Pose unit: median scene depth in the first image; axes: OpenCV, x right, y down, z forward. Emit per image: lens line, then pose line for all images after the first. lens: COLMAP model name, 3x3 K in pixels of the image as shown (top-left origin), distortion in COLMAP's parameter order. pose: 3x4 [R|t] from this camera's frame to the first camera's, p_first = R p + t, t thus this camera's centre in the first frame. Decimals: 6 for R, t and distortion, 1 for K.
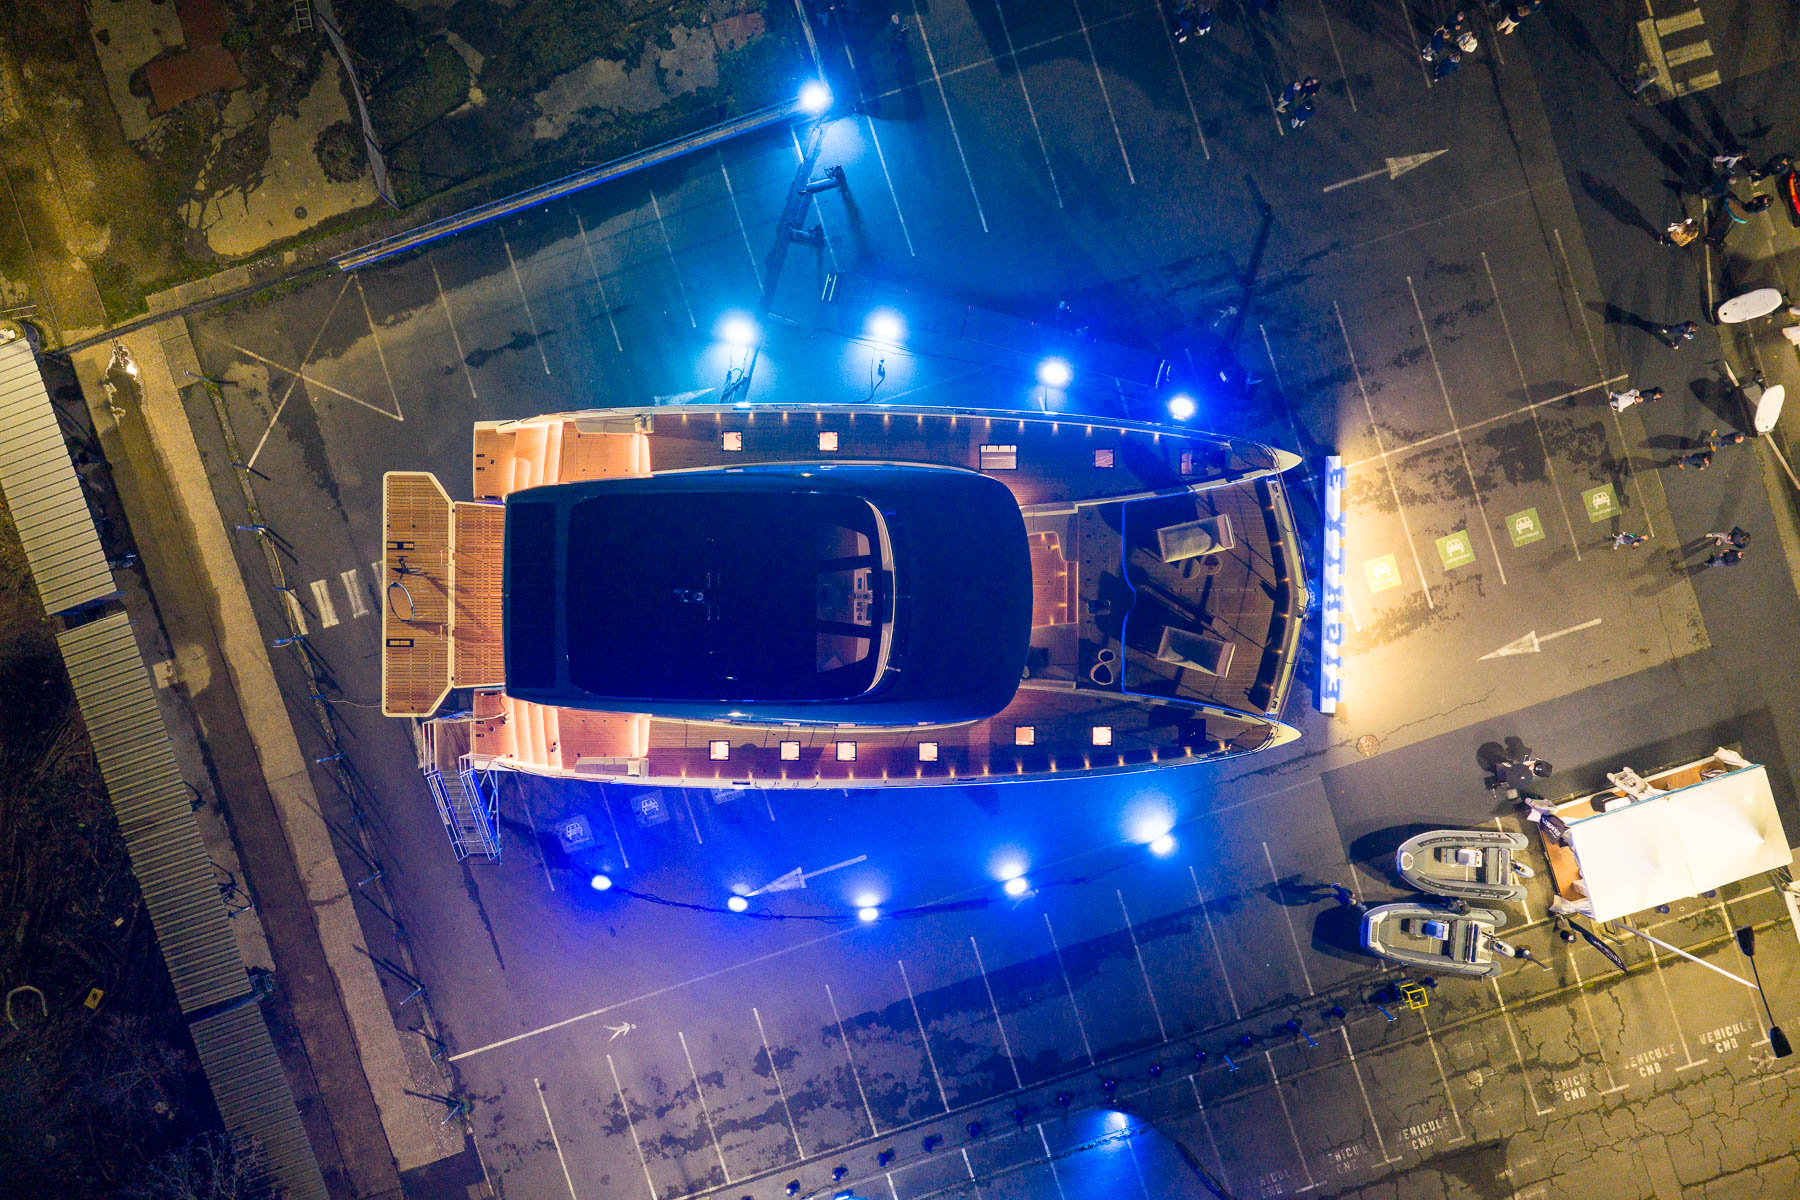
lens RADIAL K [[1512.2, 0, 900.0], [0, 1512.2, 600.0], [0, 0, 1]] dist [0.010367, -0.009790]
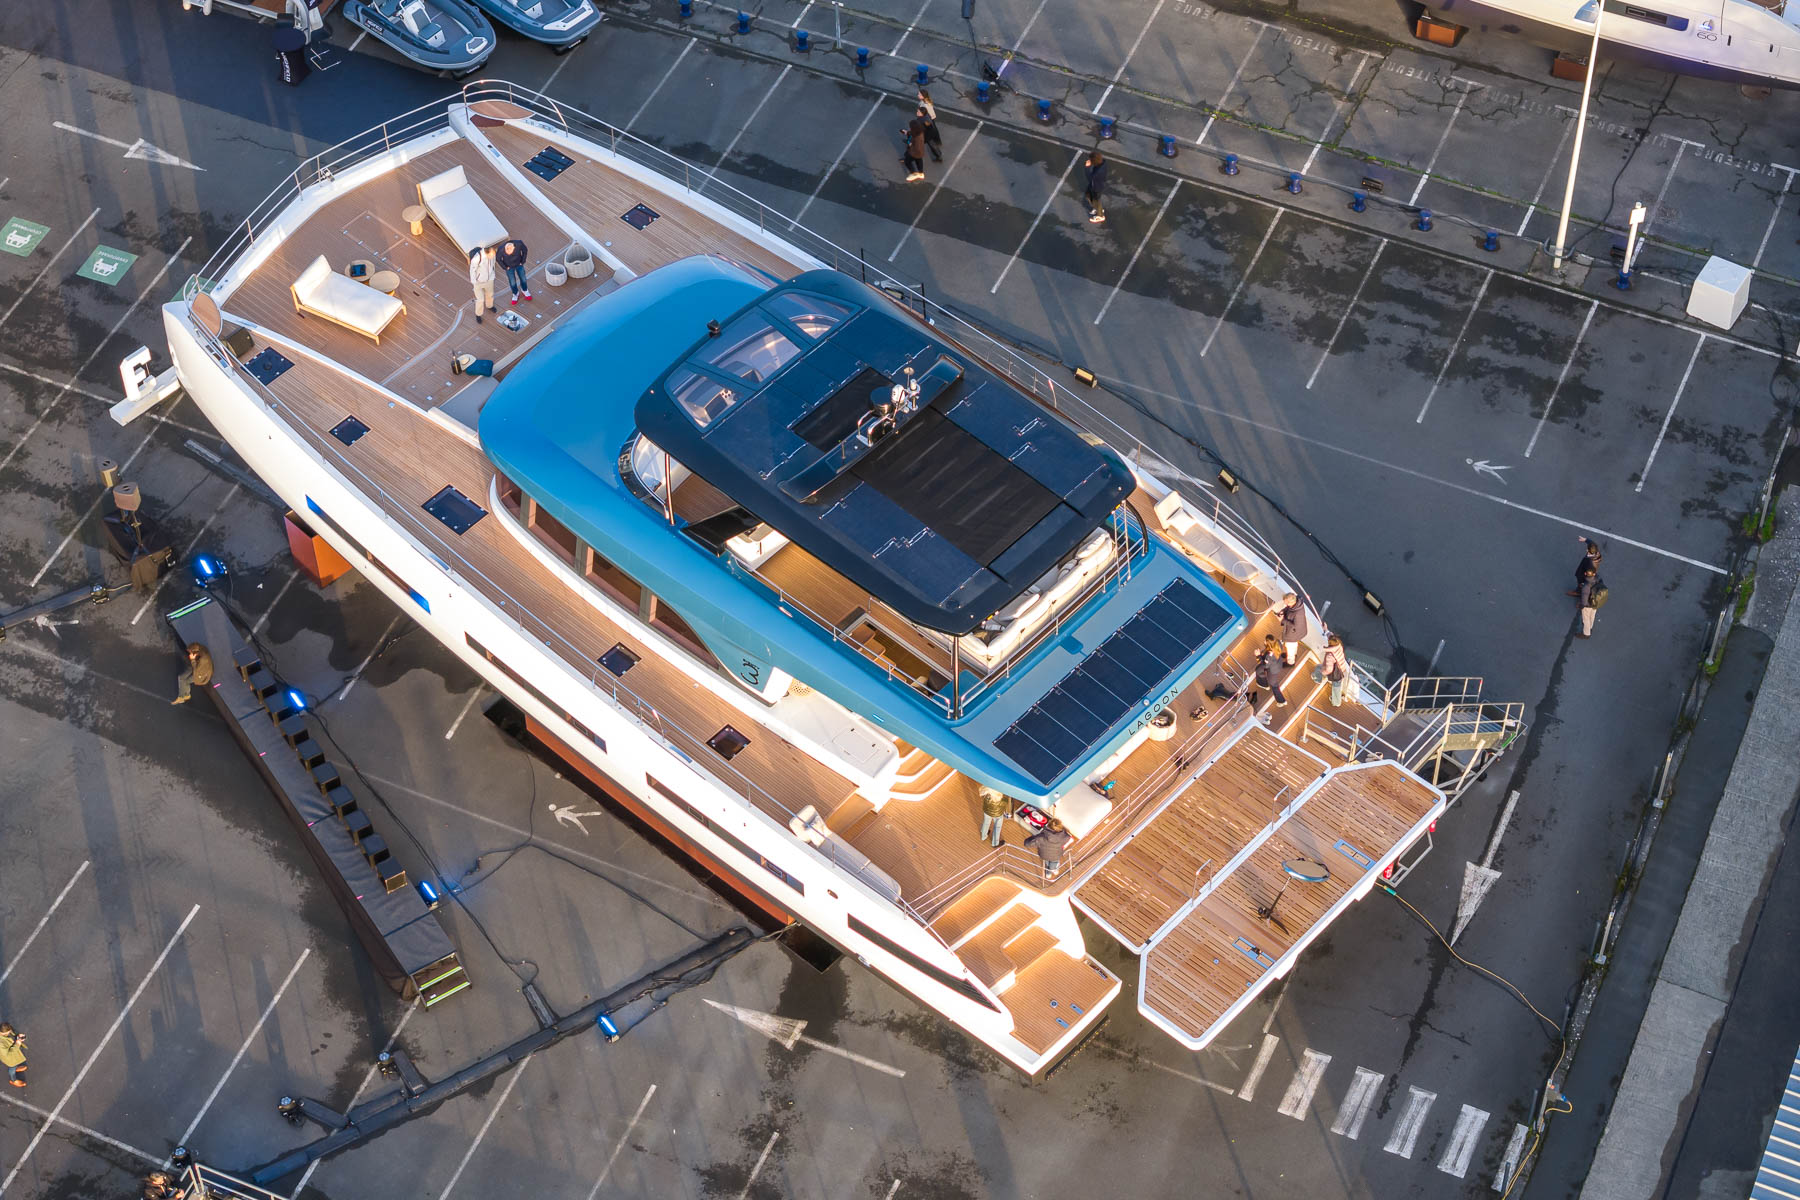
lens RADIAL K [[3624.5, 0, 900.0], [0, 3624.5, 600.0], [0, 0, 1]] dist [-0.232062, 1.298671]
pose [[-0.741926, -0.504749, 0.441334, -0.717086], [0.670198, -0.577457, 0.466238, -0.651558], [0.019519, 0.641694, 0.766712, -0.167110]]
